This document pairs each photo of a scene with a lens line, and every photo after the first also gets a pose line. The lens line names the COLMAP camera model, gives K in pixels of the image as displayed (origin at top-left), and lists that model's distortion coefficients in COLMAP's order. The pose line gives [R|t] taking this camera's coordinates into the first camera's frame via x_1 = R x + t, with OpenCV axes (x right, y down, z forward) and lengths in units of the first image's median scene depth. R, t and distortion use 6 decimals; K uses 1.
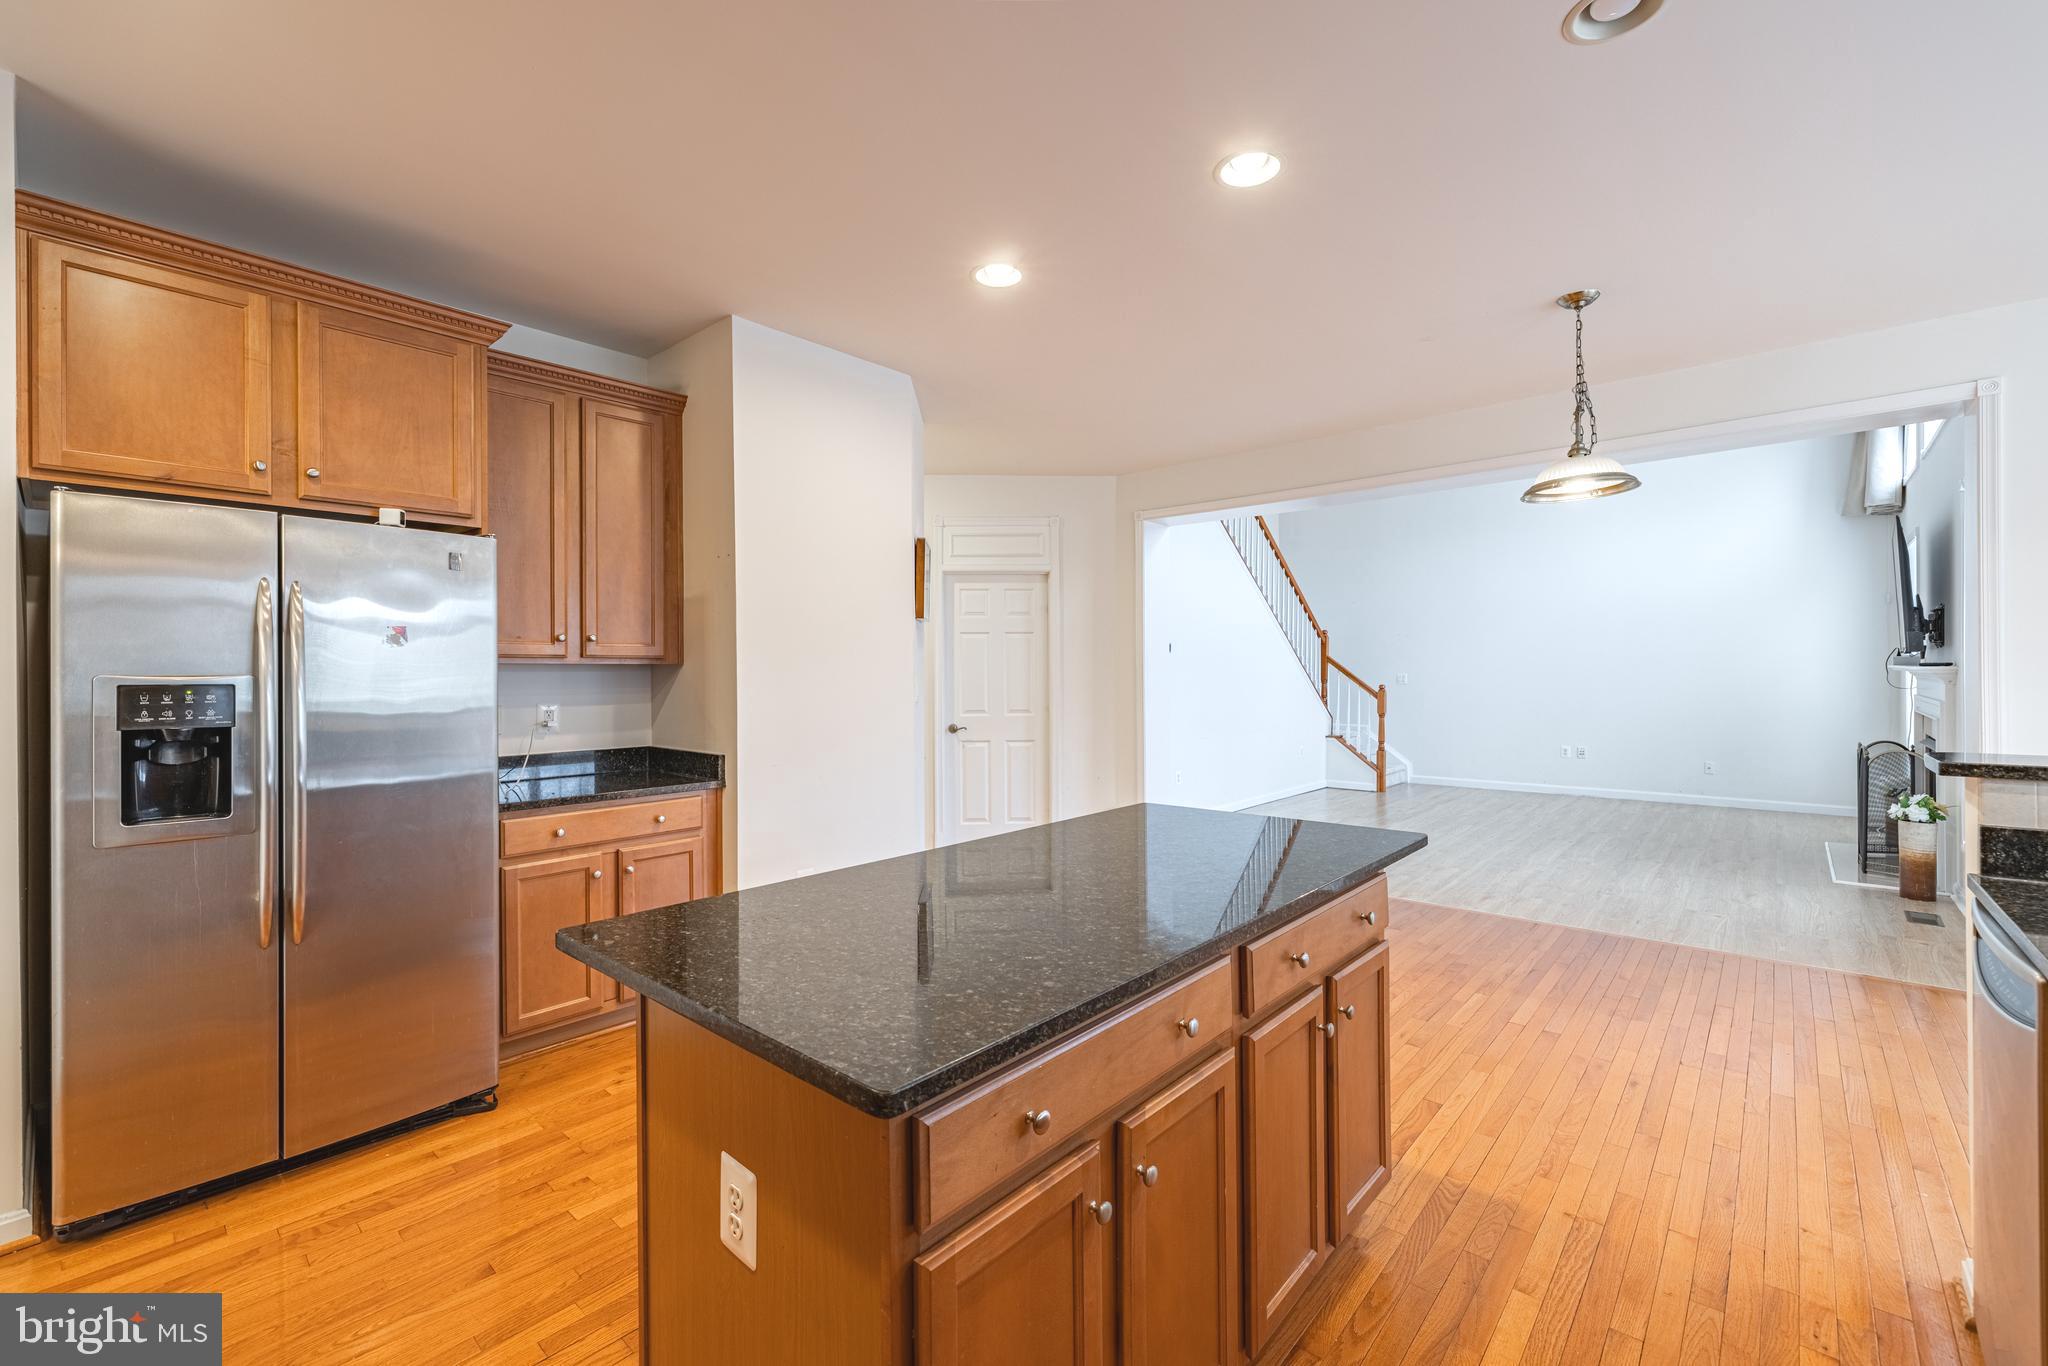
lens RADIAL K [[854.9, 0, 1022.9], [0, 854.9, 672.6], [0, 0, 1]] dist [-0.000690, -0.000229]
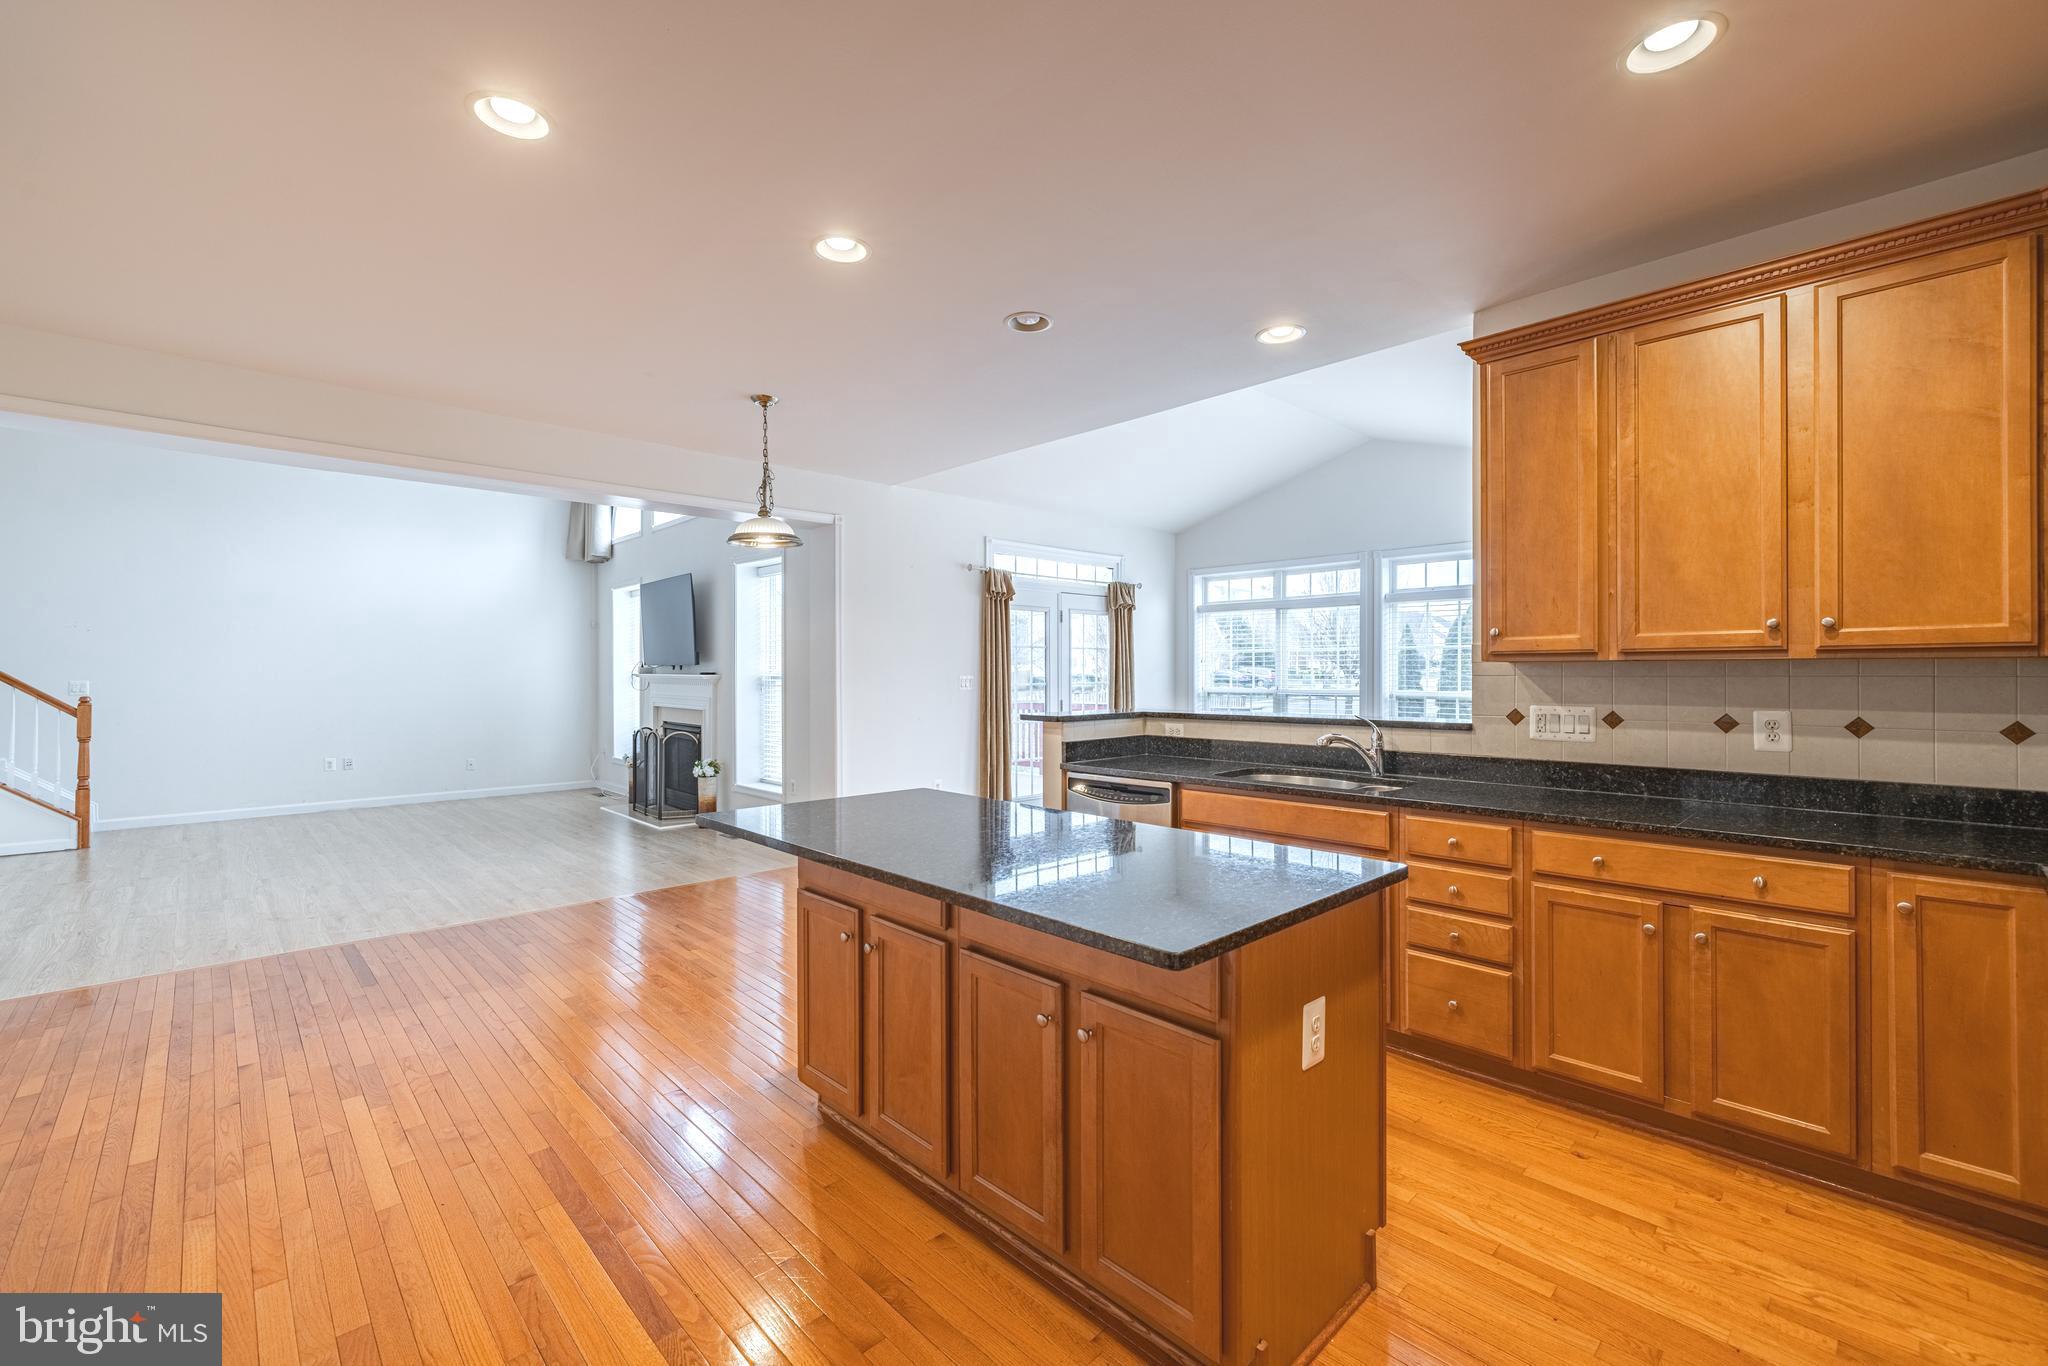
lens RADIAL K [[854.9, 0, 1022.9], [0, 854.9, 672.6], [0, 0, 1]] dist [-0.000690, -0.000229]
pose [[0.082007, 0.007823, 0.996601, -0.424923], [0.001745, 0.999967, -0.007993, 0.002064], [-0.996630, 0.002395, 0.081991, 0.314369]]
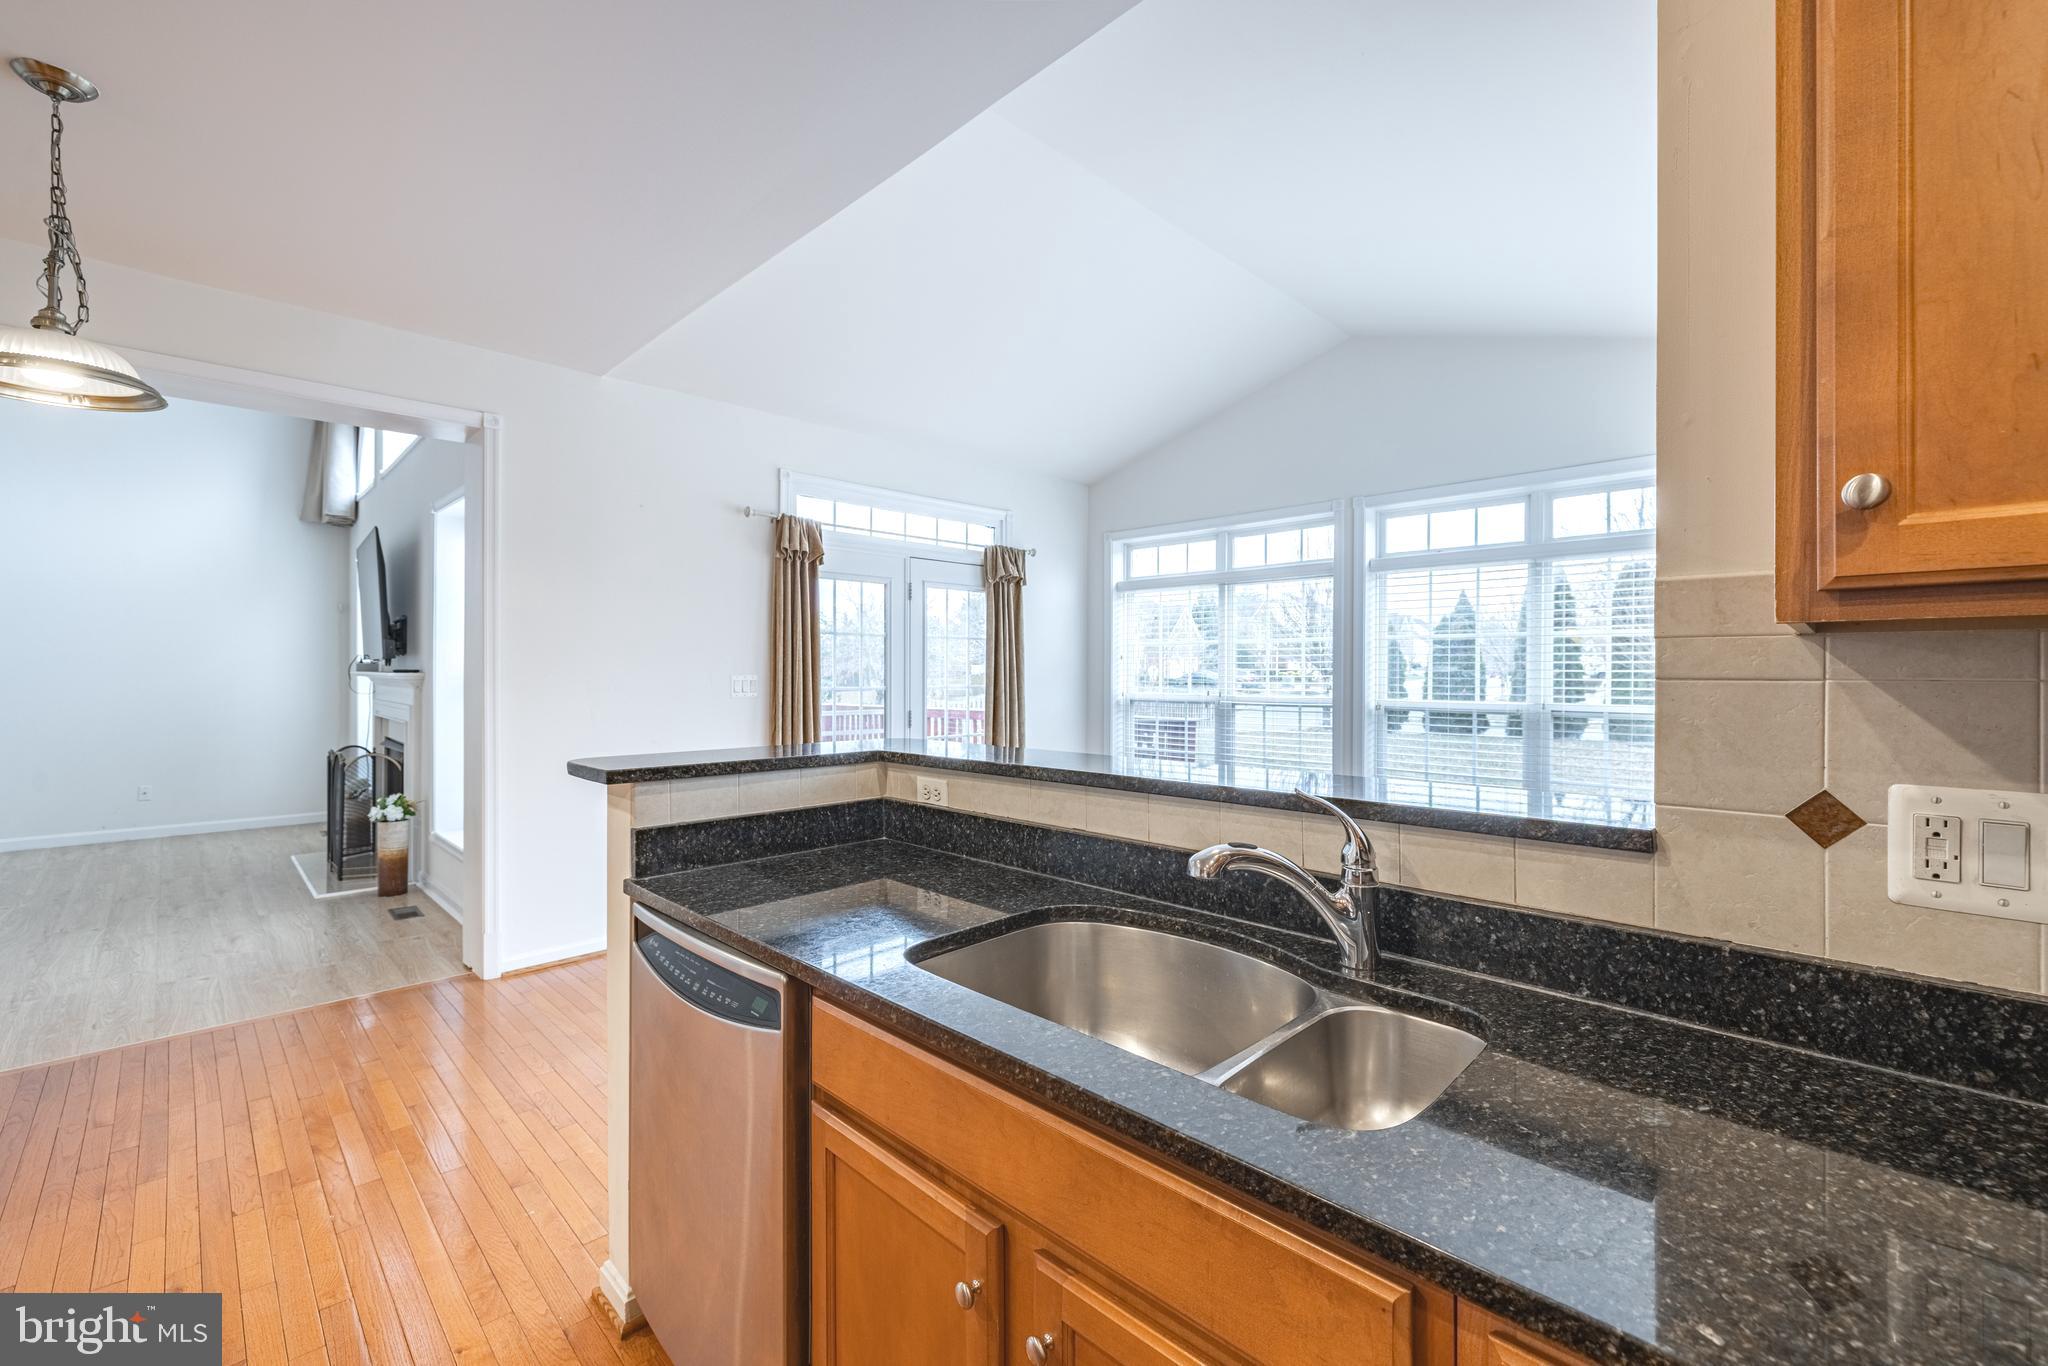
lens RADIAL K [[854.9, 0, 1022.9], [0, 854.9, 672.6], [0, 0, 1]] dist [-0.000690, -0.000229]
pose [[0.062663, 0.008812, 0.997996, 0.047279], [-0.001893, 0.999960, -0.008710, 0.000403], [-0.998033, -0.001343, 0.062677, 0.162834]]
